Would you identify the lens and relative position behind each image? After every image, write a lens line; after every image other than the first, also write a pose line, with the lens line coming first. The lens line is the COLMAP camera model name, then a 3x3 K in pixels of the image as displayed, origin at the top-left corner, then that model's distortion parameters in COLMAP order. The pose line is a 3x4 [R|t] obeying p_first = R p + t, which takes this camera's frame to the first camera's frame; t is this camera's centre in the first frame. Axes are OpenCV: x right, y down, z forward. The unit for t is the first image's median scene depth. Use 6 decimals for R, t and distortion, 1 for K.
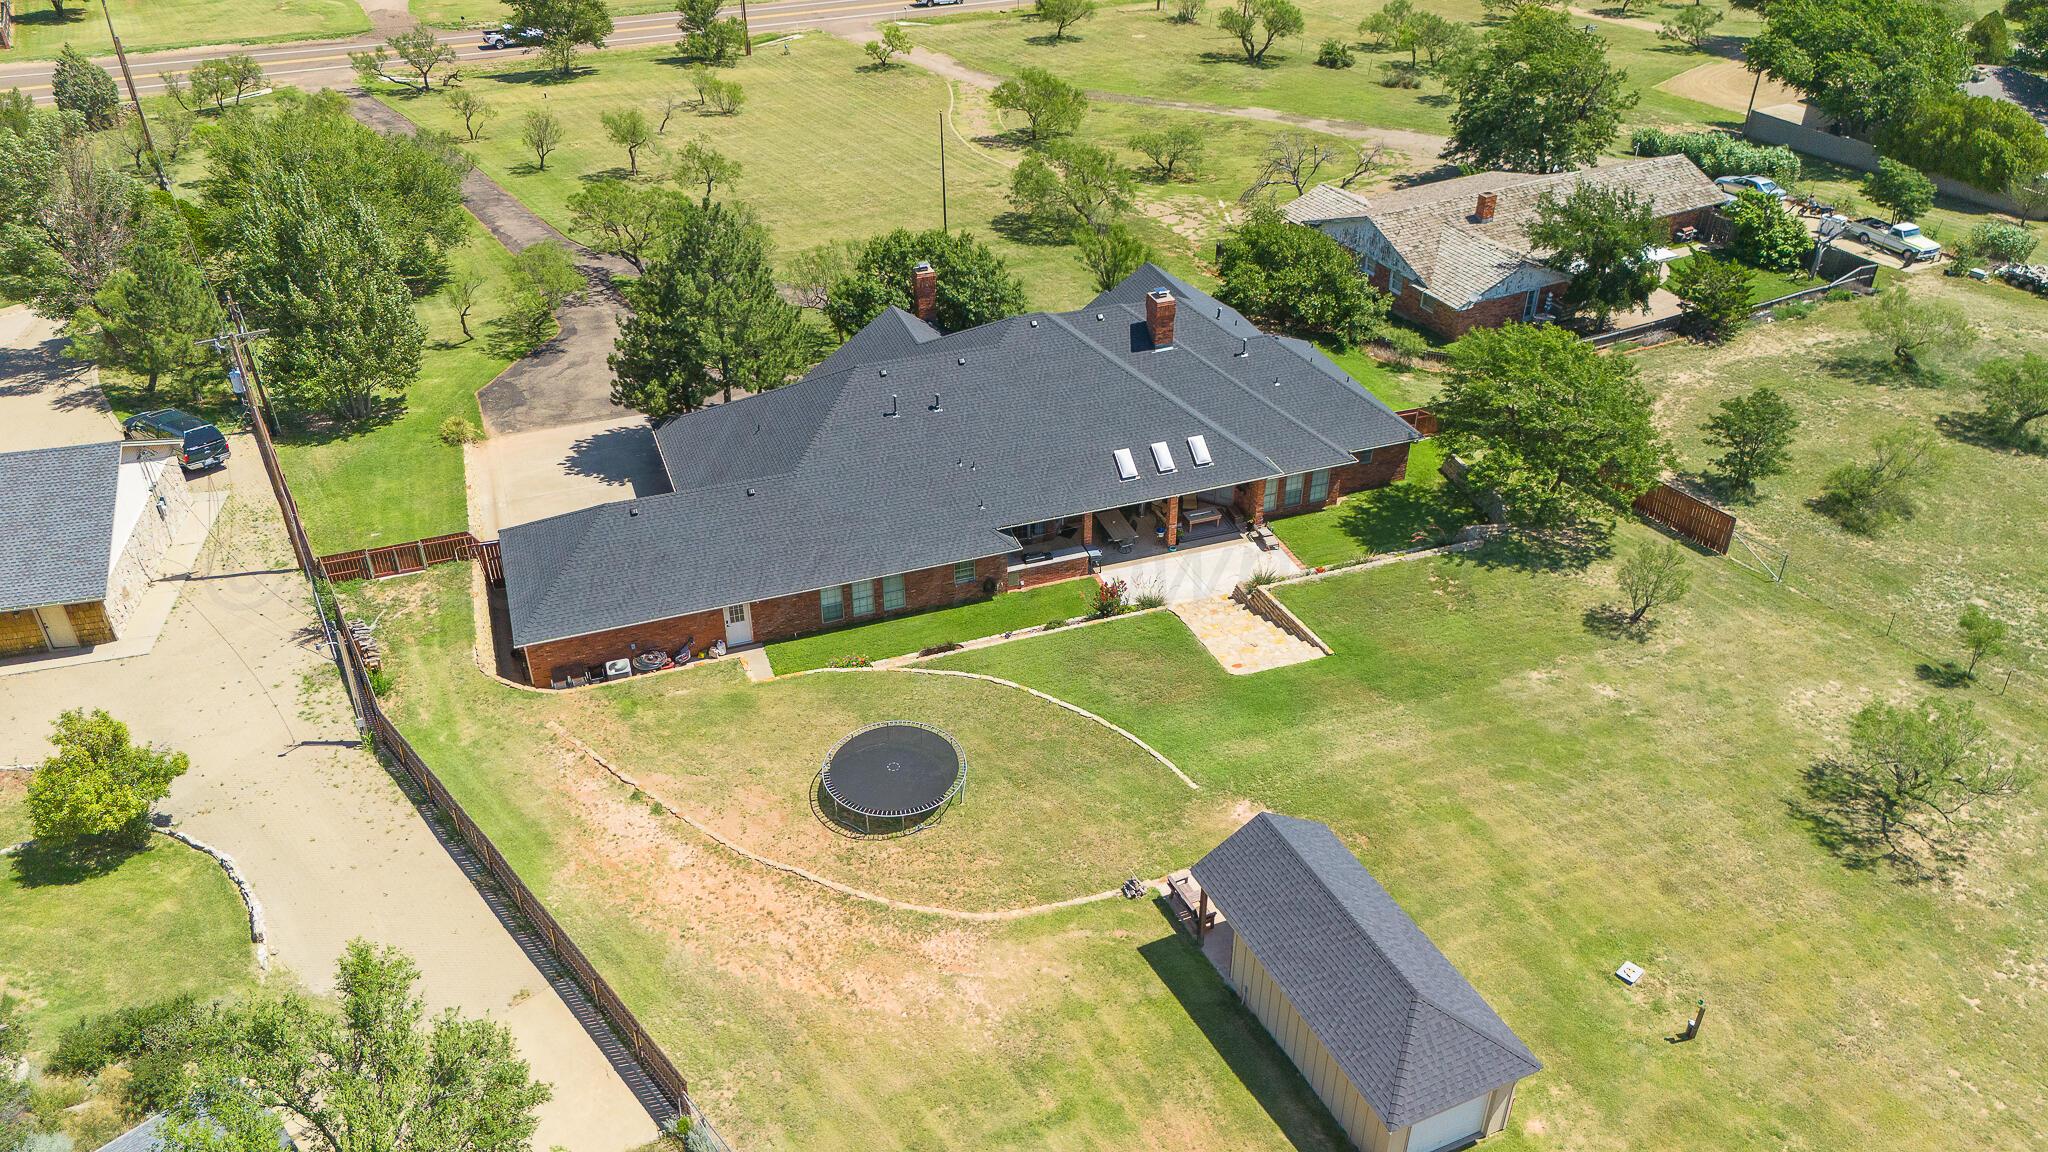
lens RADIAL K [[1511.2, 0, 1022.0], [0, 1511.2, 574.8], [0, 0, 1]] dist [0.059228, -0.048913]
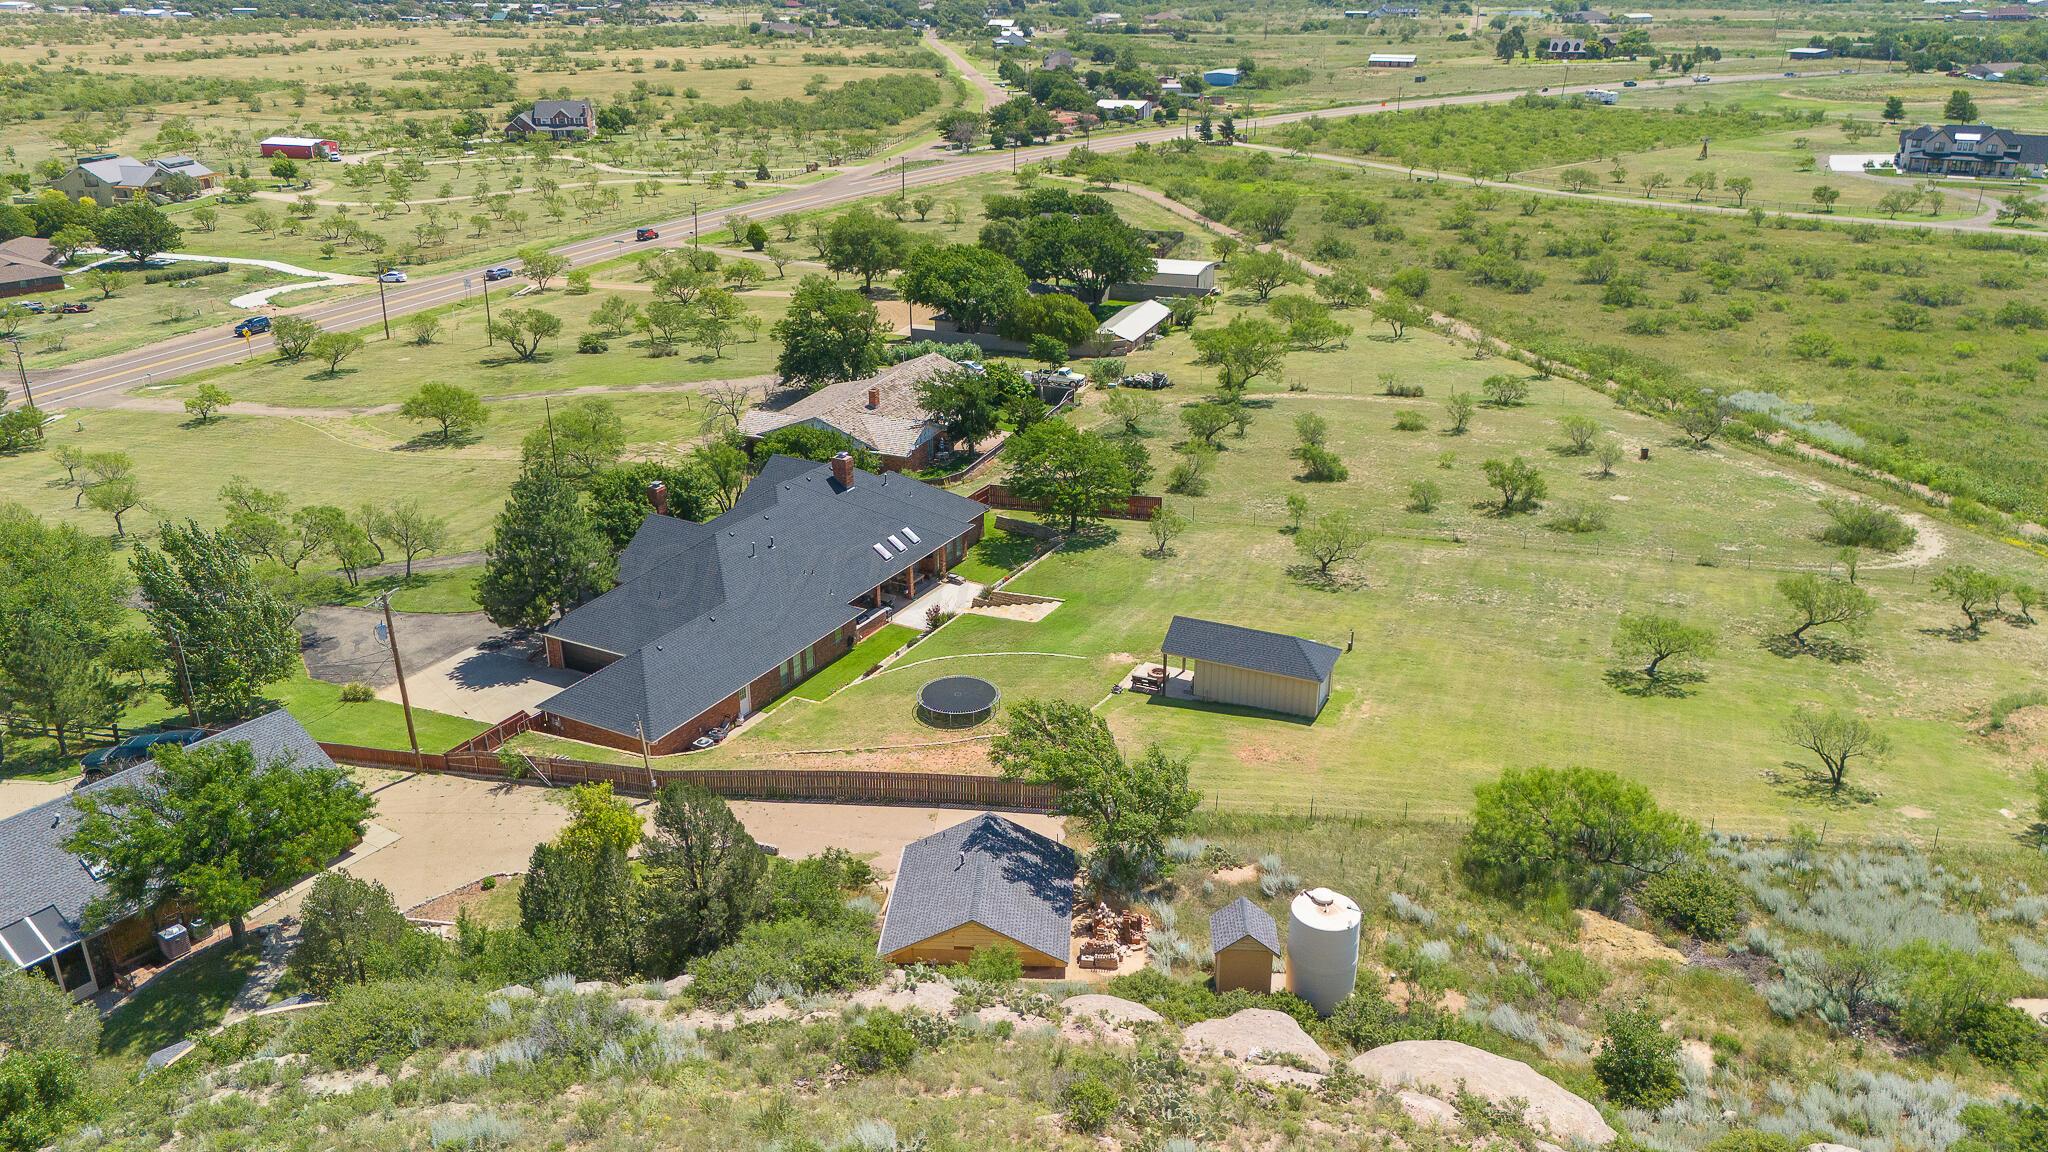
lens RADIAL K [[1511.2, 0, 1027.6], [0, 1511.2, 573.8], [0, 0, 1]] dist [0.059228, -0.048913]
pose [[0.756022, -0.256072, 0.602376, -0.754903], [0.362884, 0.929891, -0.060144, 0.096139], [-0.544743, 0.264063, 0.795943, -0.336821]]
